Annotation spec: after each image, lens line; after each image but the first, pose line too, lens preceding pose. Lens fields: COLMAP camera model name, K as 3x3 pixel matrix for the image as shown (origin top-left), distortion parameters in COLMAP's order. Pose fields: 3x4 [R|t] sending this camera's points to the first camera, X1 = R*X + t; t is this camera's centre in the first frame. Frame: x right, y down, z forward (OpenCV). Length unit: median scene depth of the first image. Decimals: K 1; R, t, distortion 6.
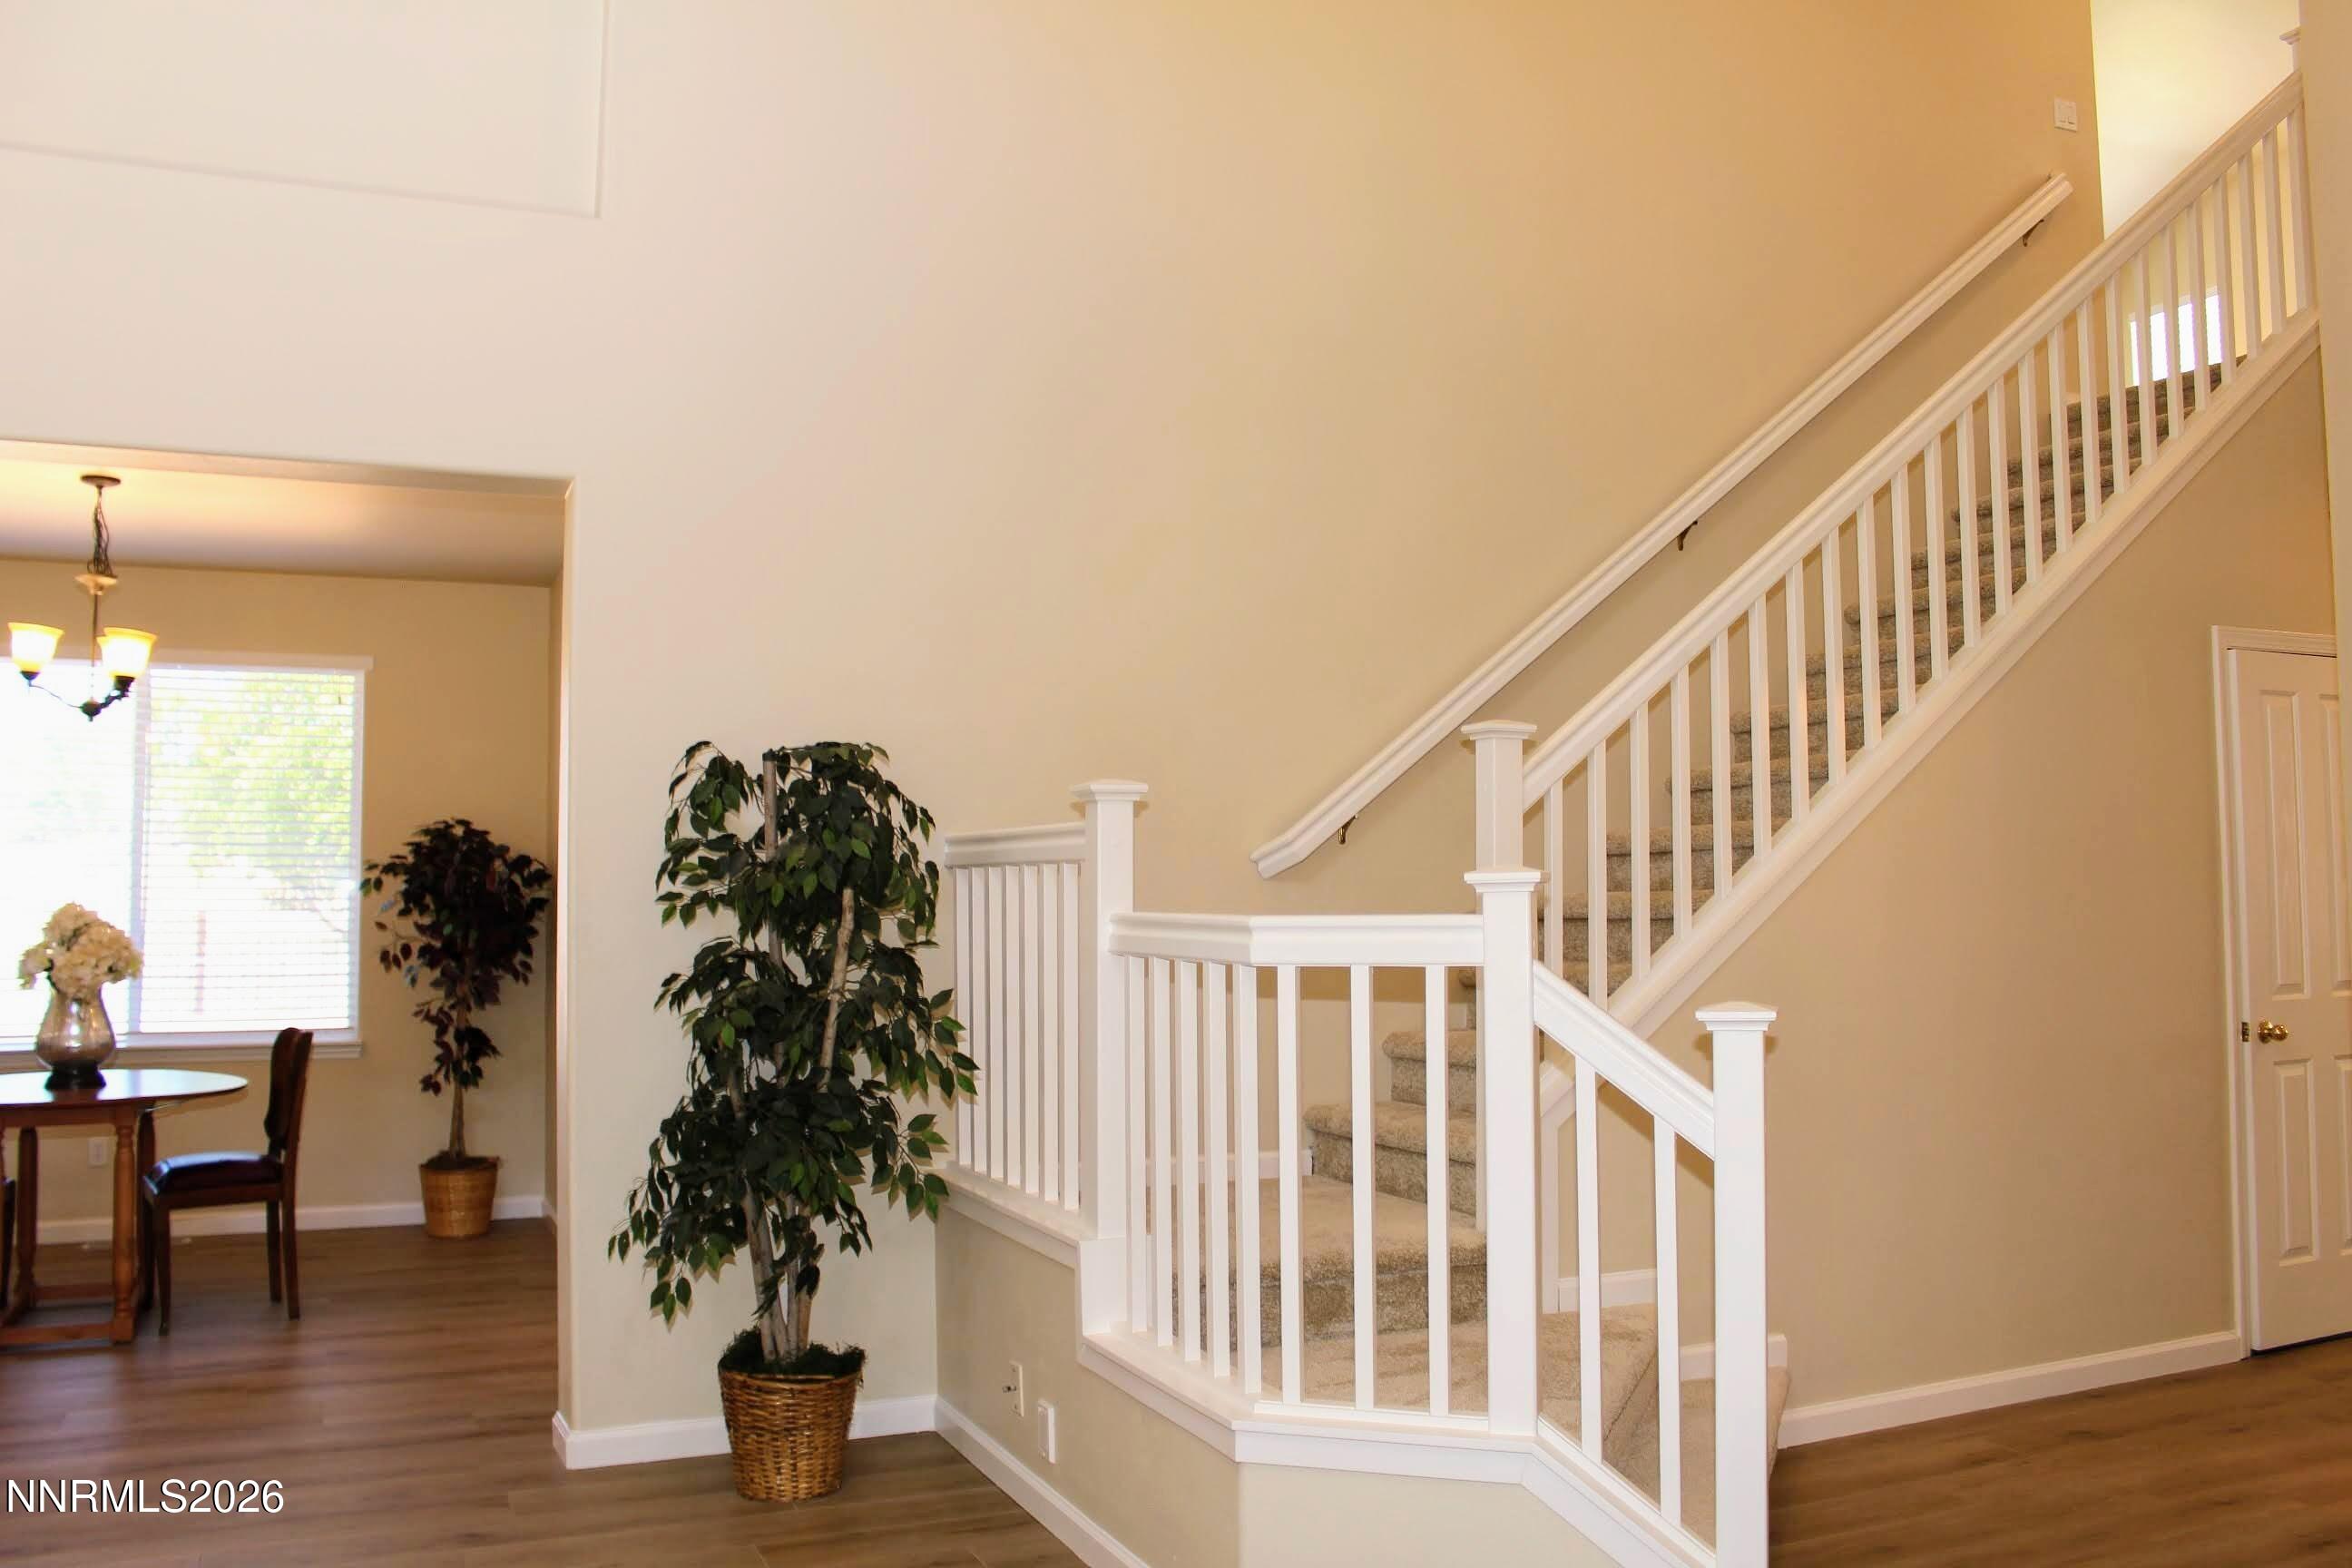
lens RADIAL K [[1920.3, 0, 1176.0], [0, 1920.3, 784.0], [0, 0, 1]] dist [-0.143221, 0.096785]
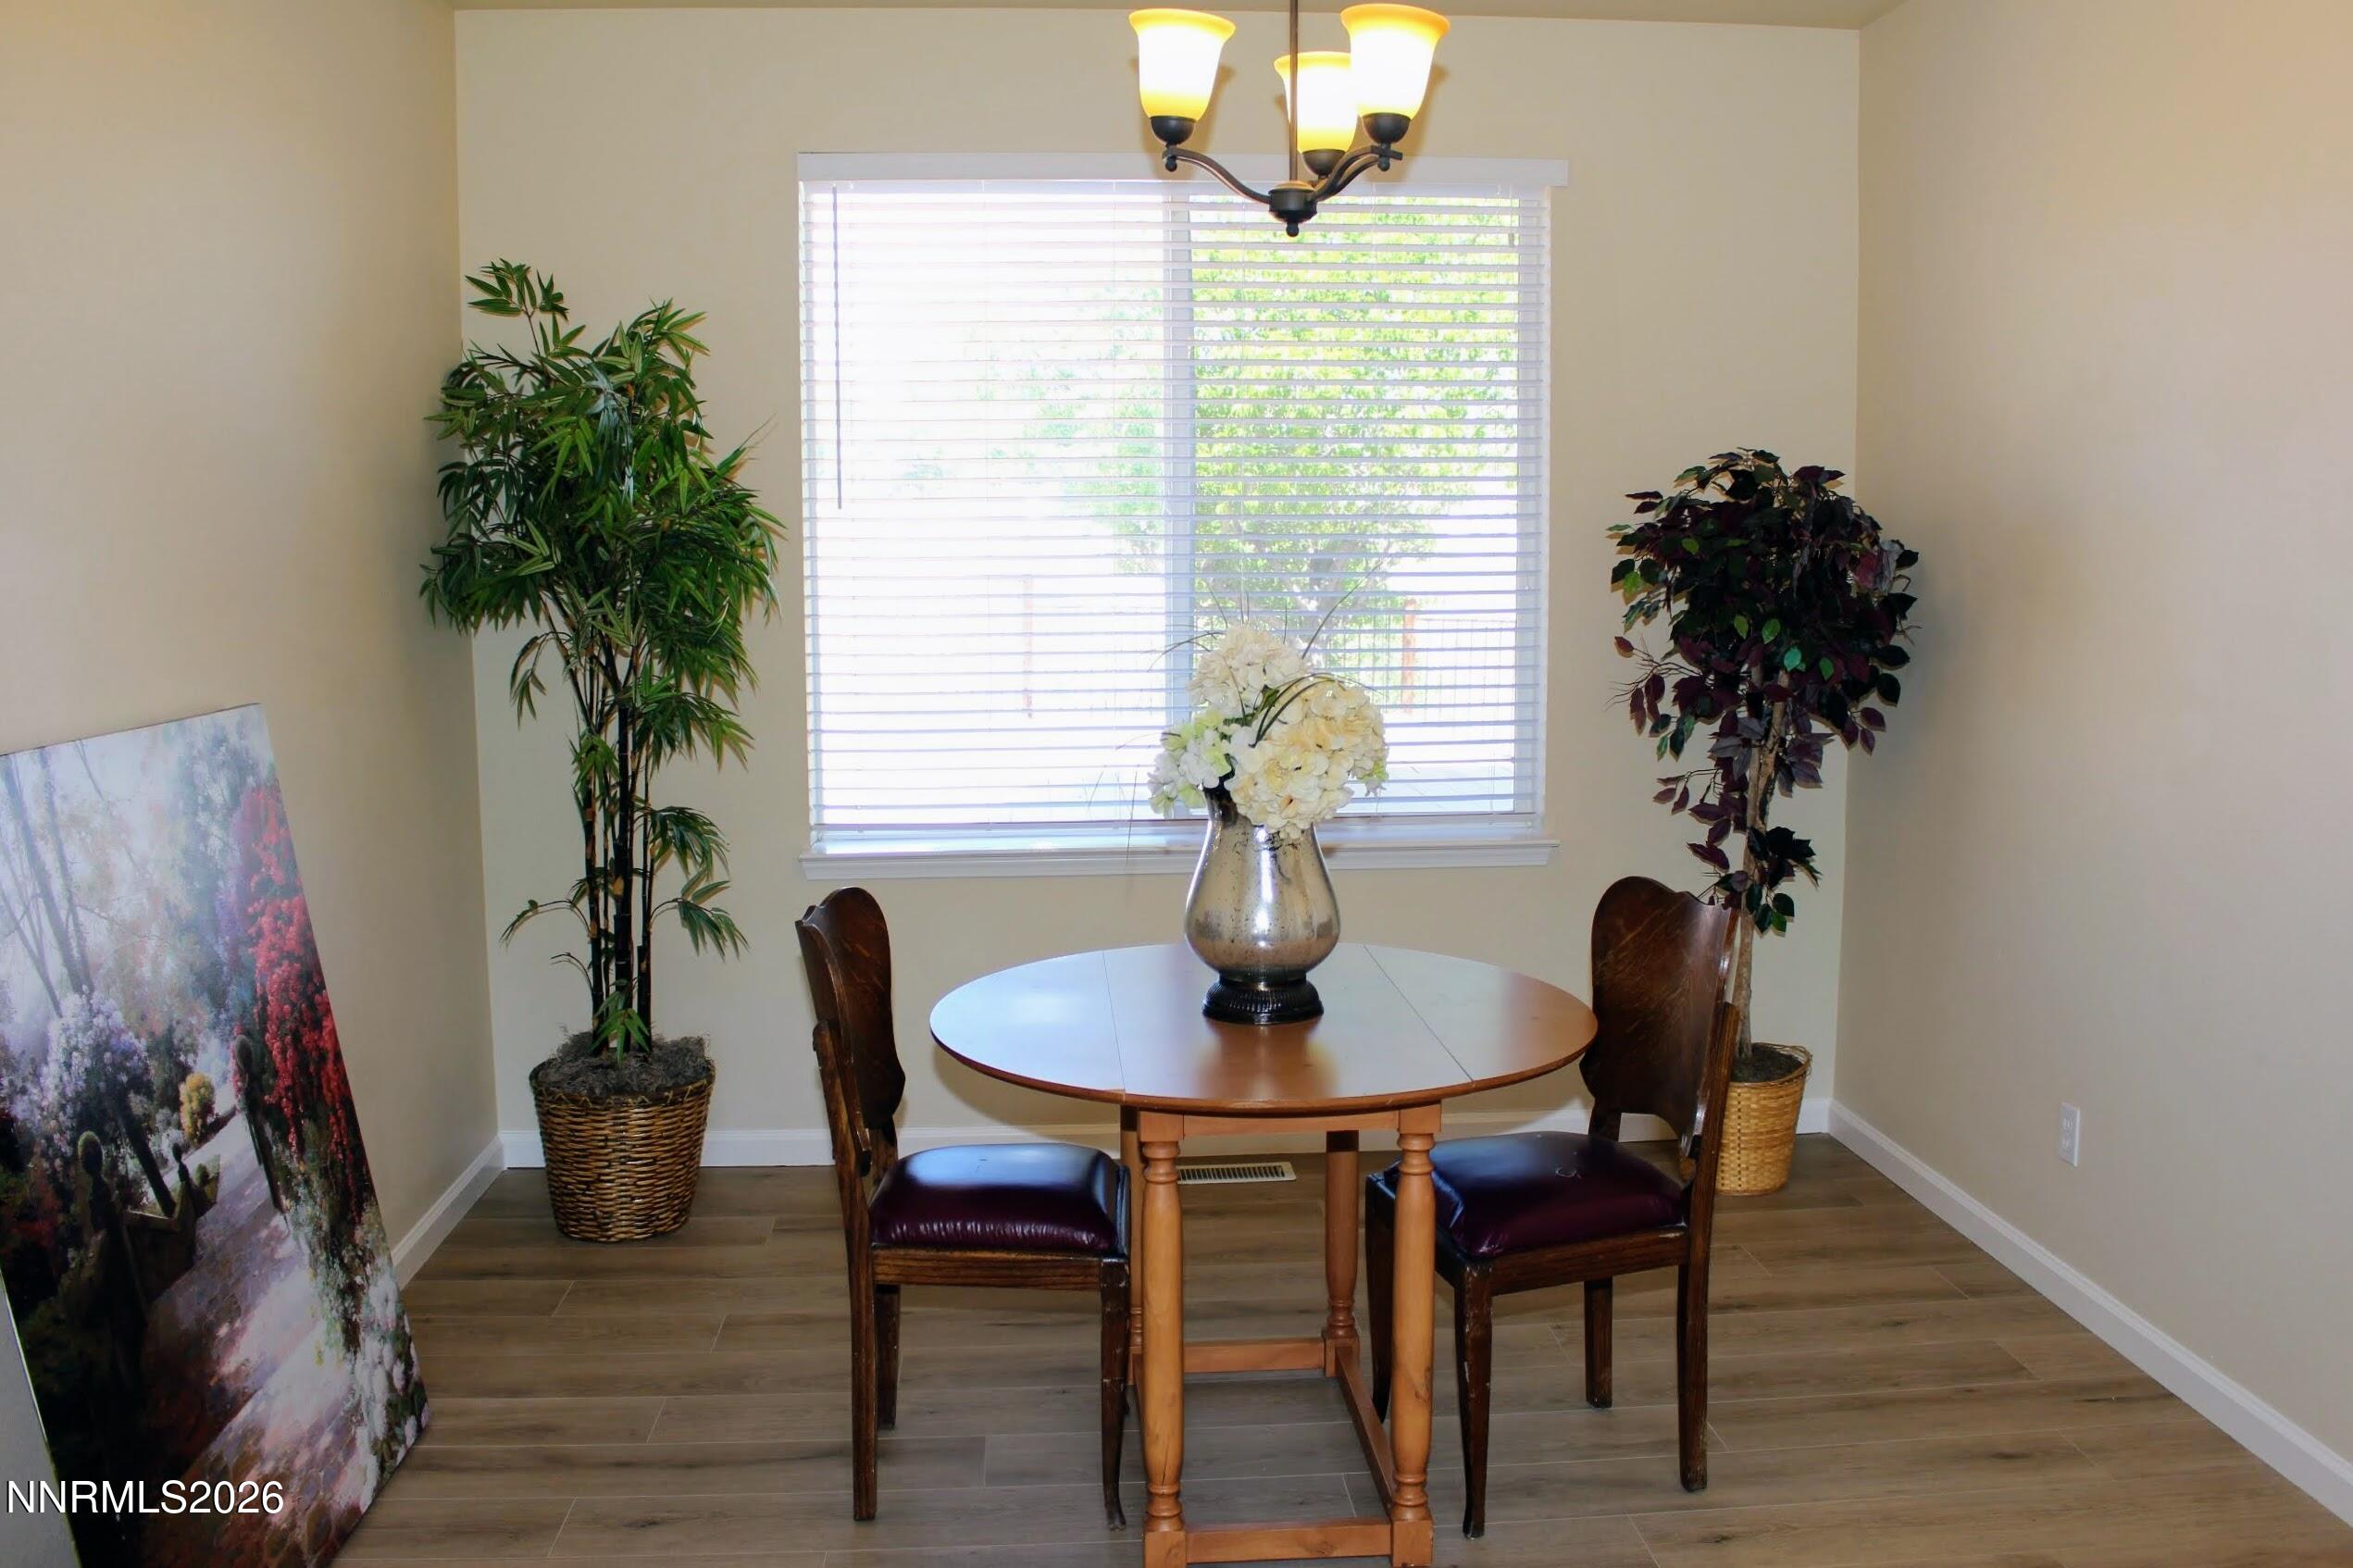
lens RADIAL K [[1986.5, 0, 1176.5], [0, 1986.5, 784.0], [0, 0, 1]] dist [-0.137603, 0.097618]
pose [[0.939083, 0.039954, -0.341361, -0.448632], [0.022043, 0.984173, 0.175833, 0.013708], [0.342984, -0.172646, 0.923339, 0.528652]]
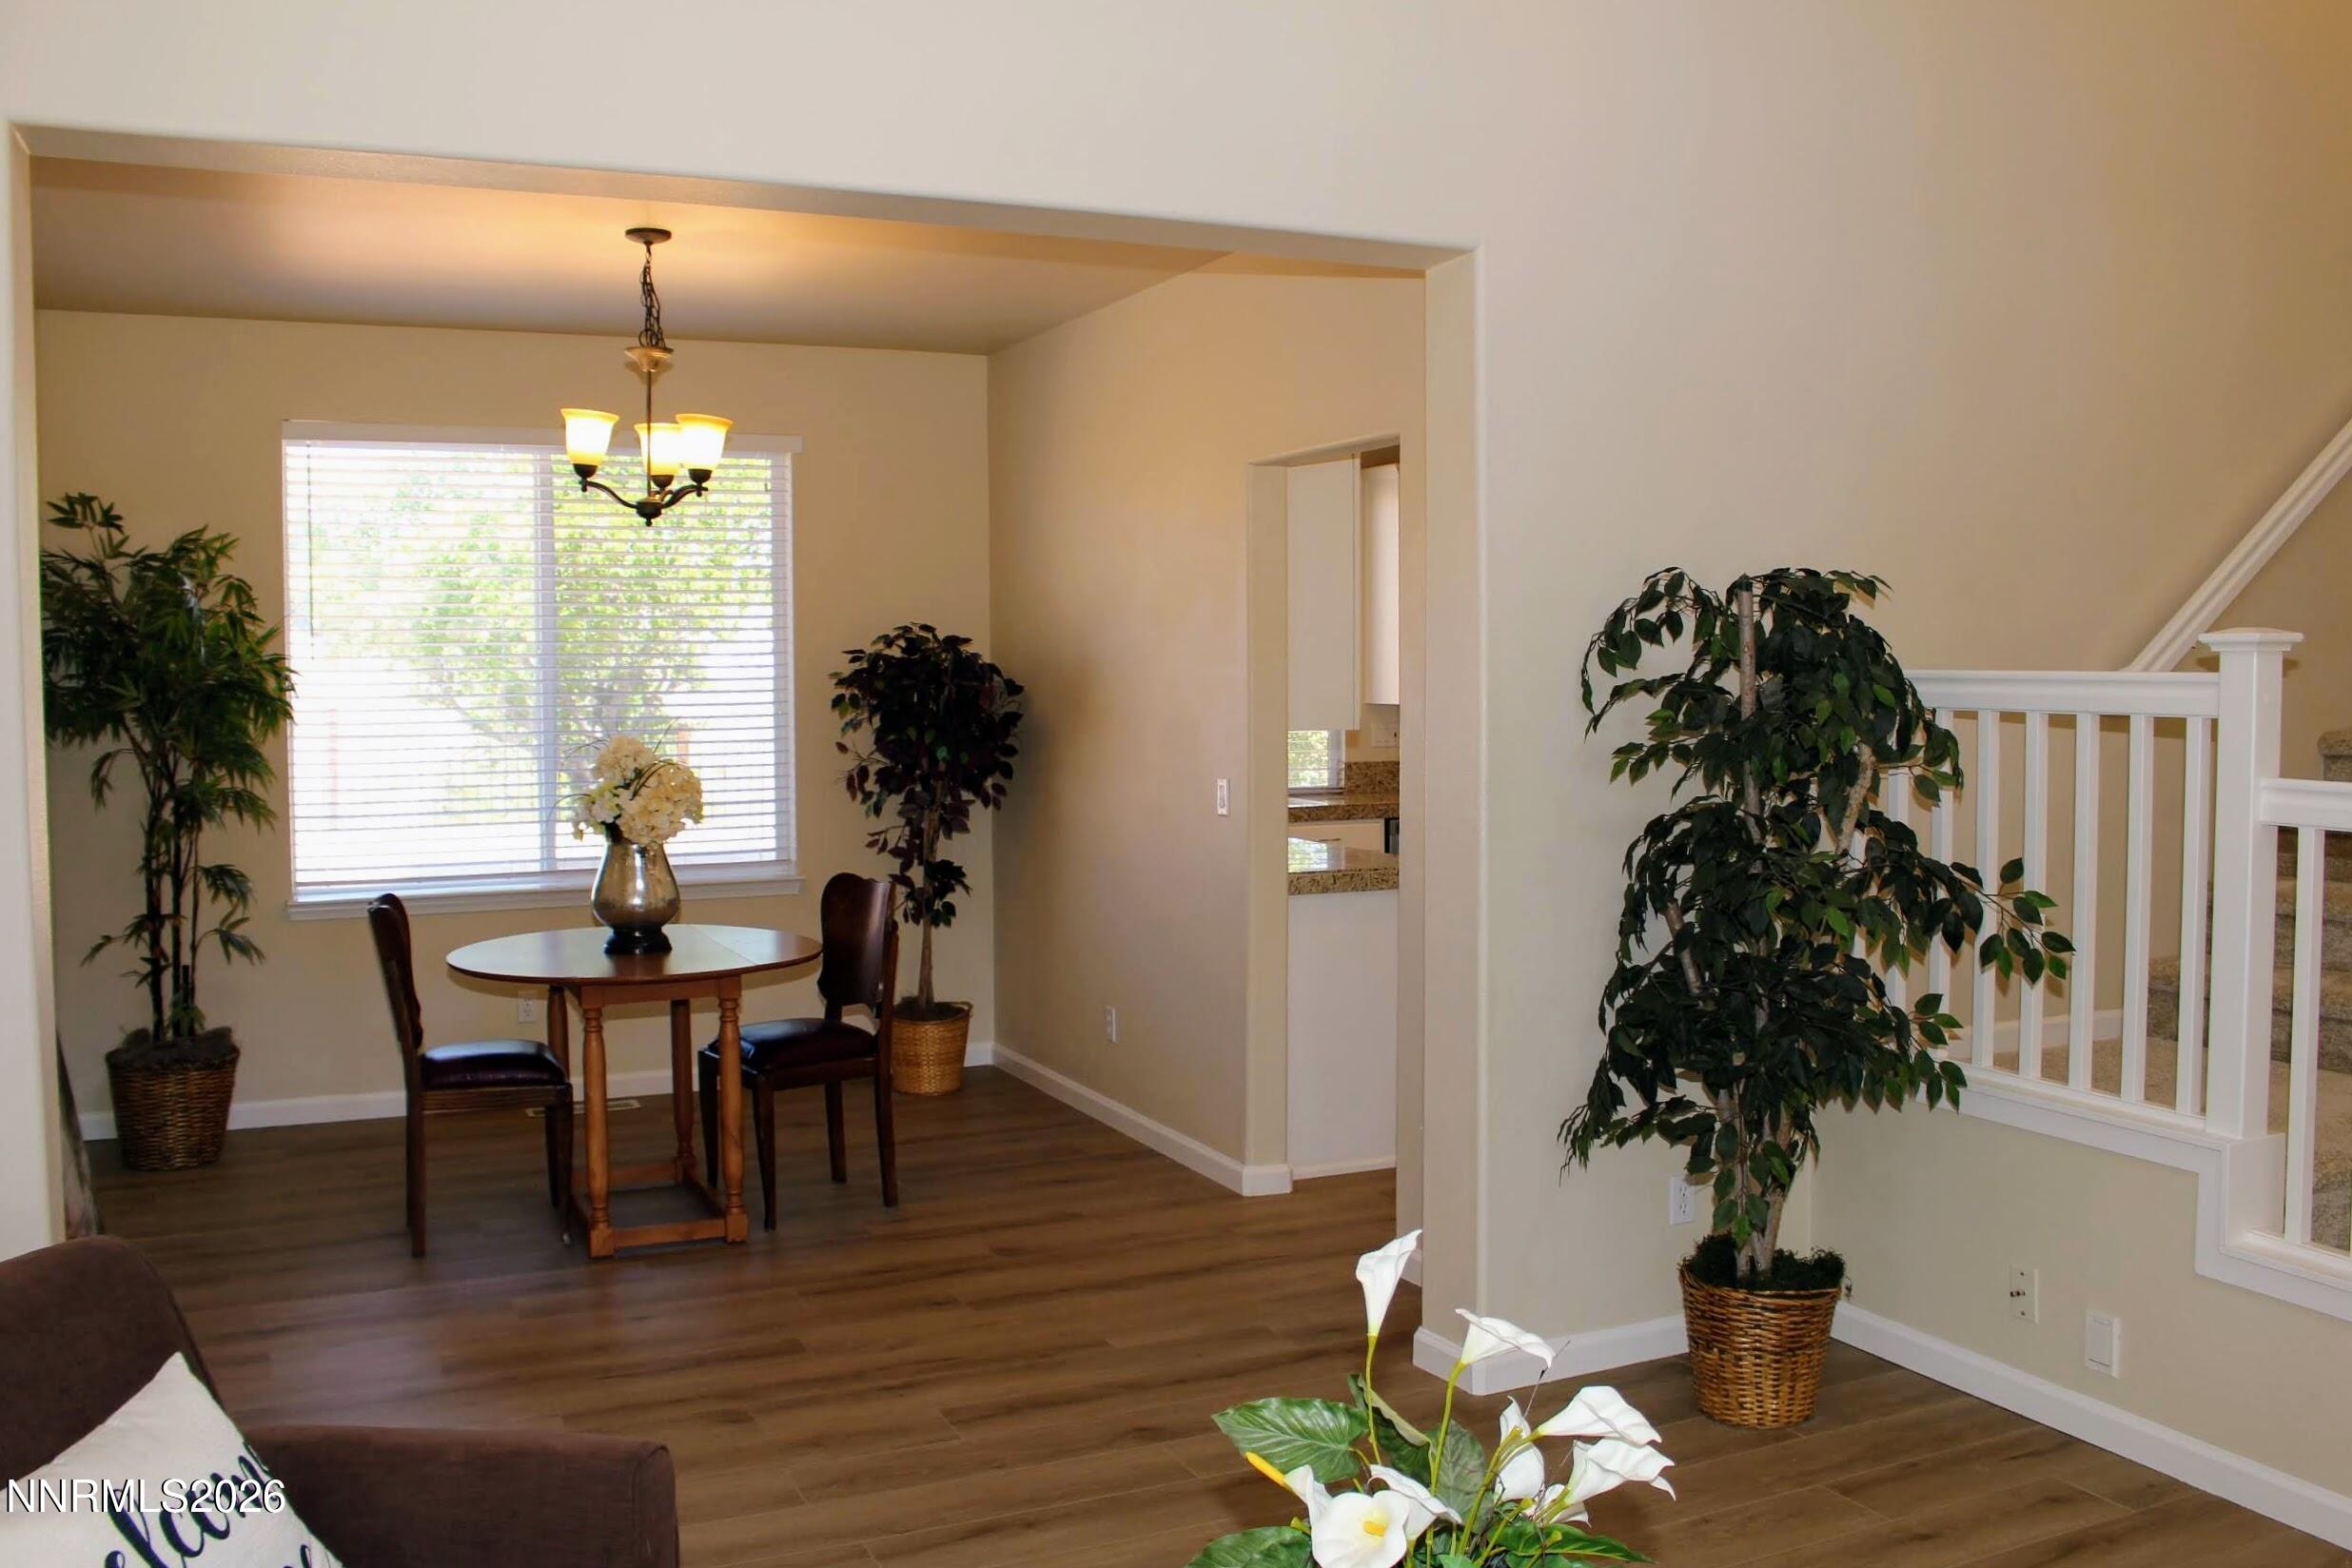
lens RADIAL K [[2033.1, 0, 1176.0], [0, 2033.1, 784.0], [0, 0, 1]] dist [-0.151318, 0.098112]
pose [[0.999908, -0.002119, 0.013430, -0.362143], [0.000523, 0.993047, 0.117718, -0.024112], [-0.013586, -0.117700, 0.992956, 0.071956]]
